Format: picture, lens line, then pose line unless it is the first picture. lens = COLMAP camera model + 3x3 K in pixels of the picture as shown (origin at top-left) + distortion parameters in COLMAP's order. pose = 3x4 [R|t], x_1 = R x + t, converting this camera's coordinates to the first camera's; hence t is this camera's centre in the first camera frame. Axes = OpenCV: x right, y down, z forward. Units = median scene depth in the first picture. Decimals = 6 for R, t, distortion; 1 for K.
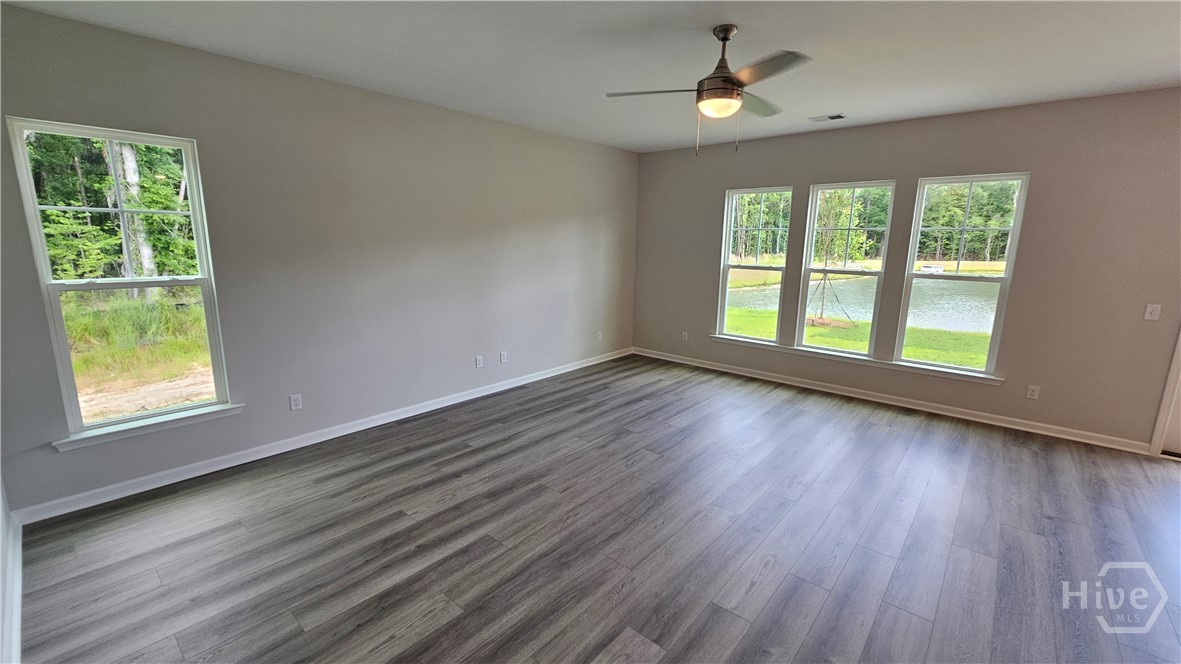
lens RADIAL K [[481.8, 0, 589.4], [0, 481.8, 334.2], [0, 0, 1]] dist [0.002647, -0.001071]
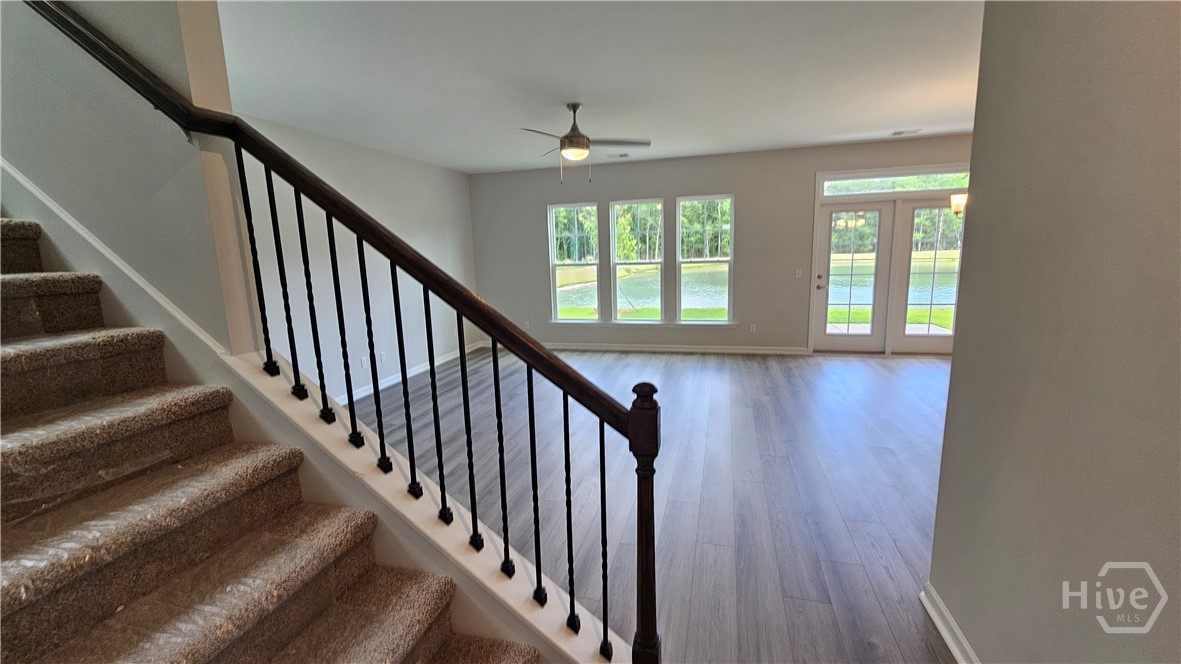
lens RADIAL K [[481.8, 0, 585.5], [0, 481.8, 328.3], [0, 0, 1]] dist [0.002647, -0.001071]
pose [[0.903637, -0.109963, 0.413941, -0.266176], [0.124605, 0.992171, -0.008444, 0.063480], [-0.409772, 0.059209, 0.910264, -0.250508]]
